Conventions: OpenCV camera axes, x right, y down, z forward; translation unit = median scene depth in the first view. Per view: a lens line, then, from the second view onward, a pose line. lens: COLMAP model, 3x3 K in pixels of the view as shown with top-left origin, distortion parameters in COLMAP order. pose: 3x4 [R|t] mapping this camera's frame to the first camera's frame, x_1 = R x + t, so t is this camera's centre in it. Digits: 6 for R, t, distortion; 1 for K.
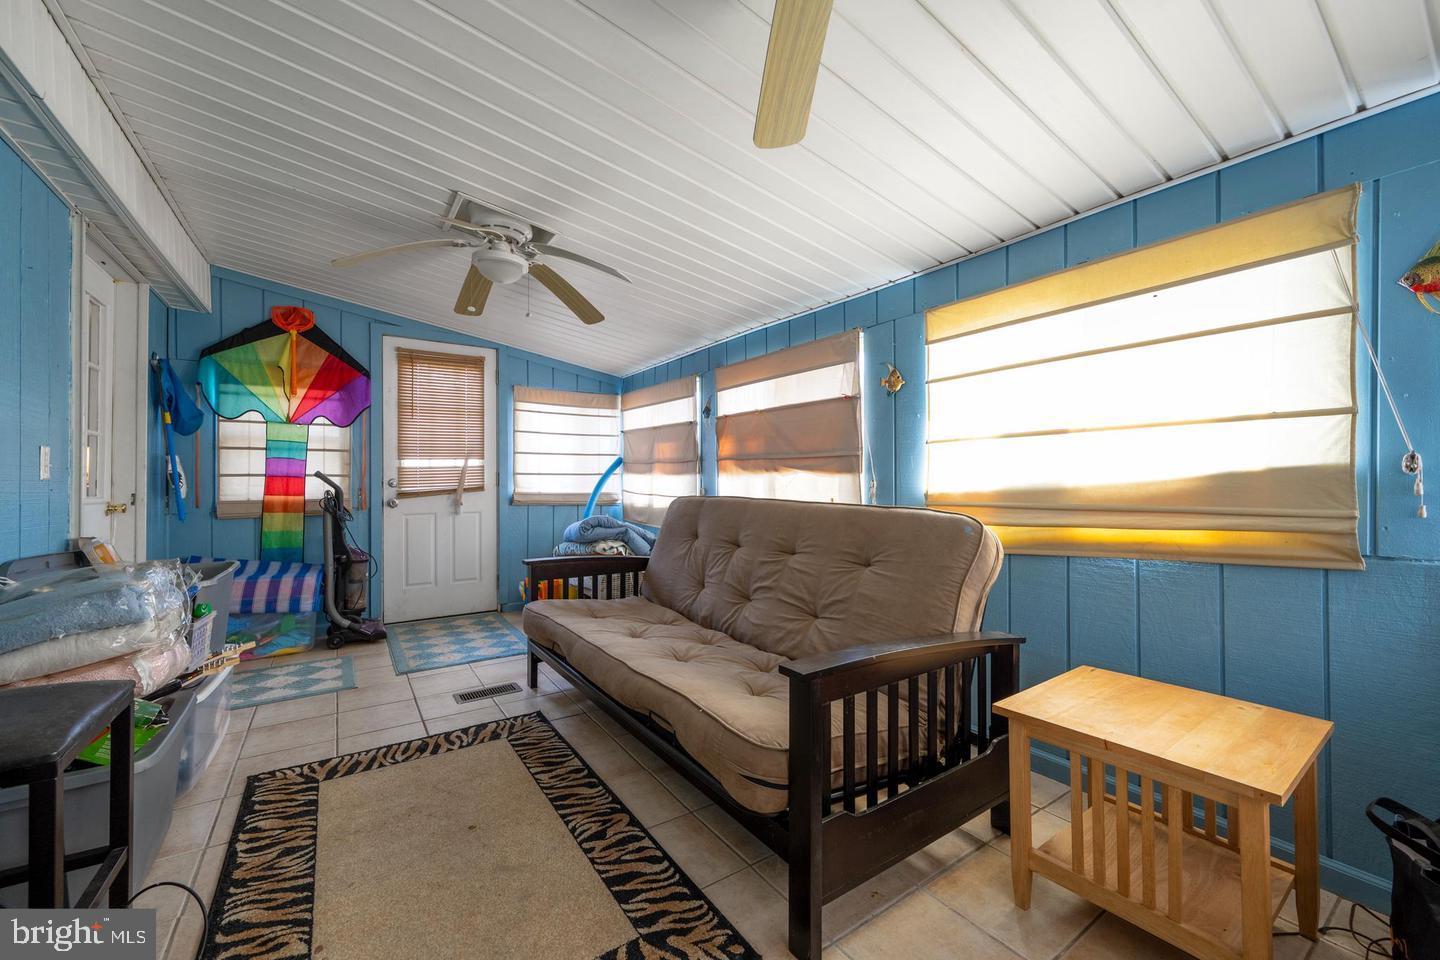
lens RADIAL K [[577.6, 0, 726.7], [0, 577.6, 479.4], [0, 0, 1]] dist [-0.002412, -0.000266]
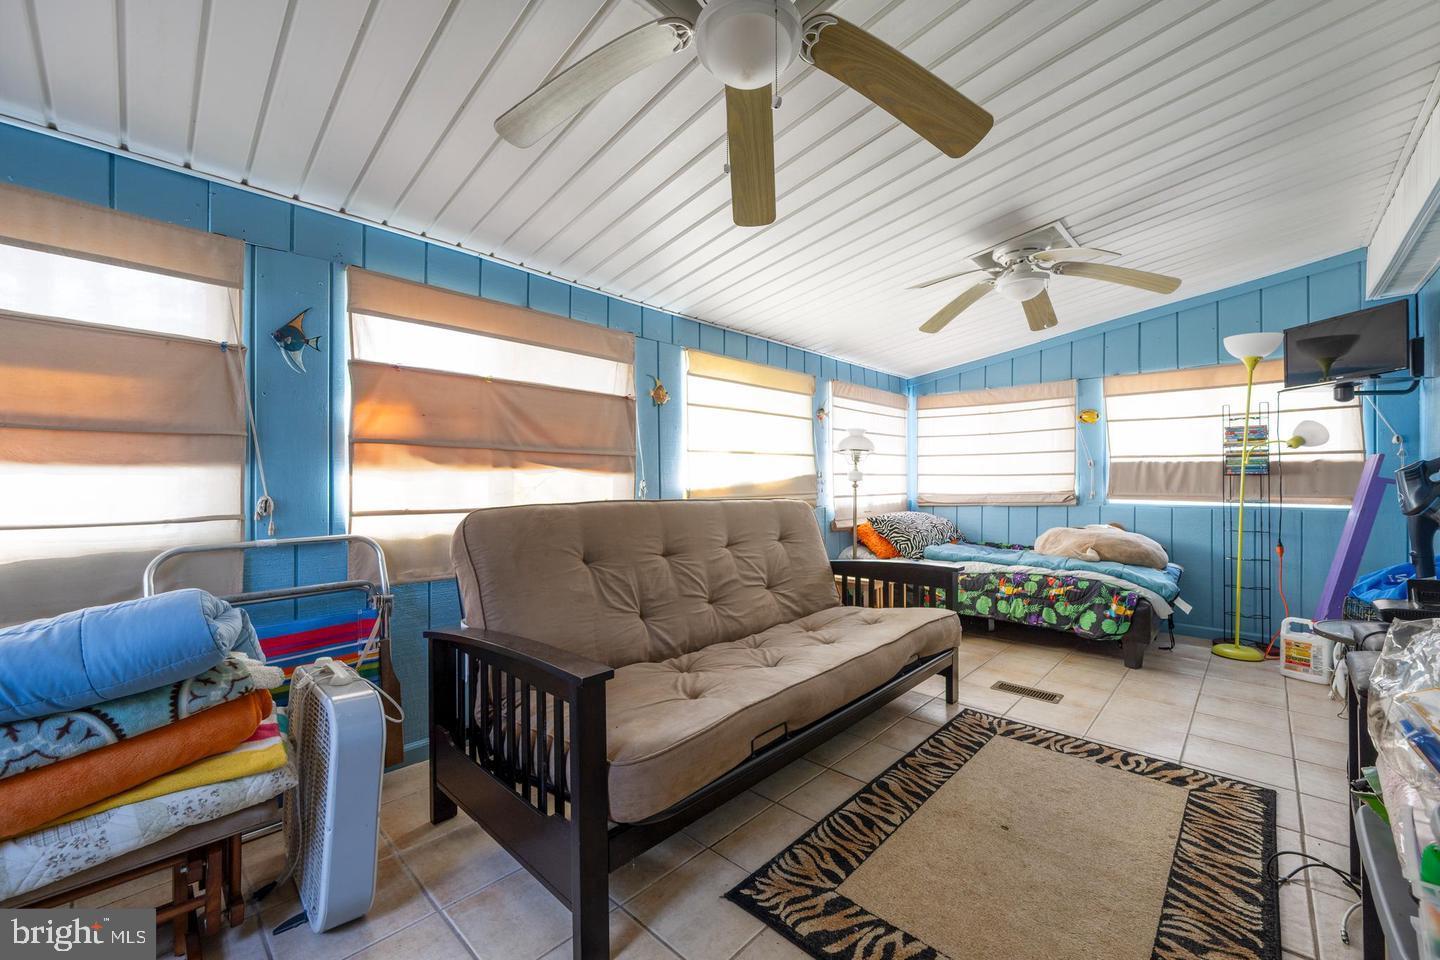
lens RADIAL K [[577.6, 0, 728.4], [0, 577.6, 480.8], [0, 0, 1]] dist [-0.002412, -0.000266]
pose [[-0.226899, 0.001727, 0.973917, -1.084208], [-0.000399, 0.999998, -0.001866, 0.006359], [-0.973918, -0.000812, -0.226898, 1.408236]]
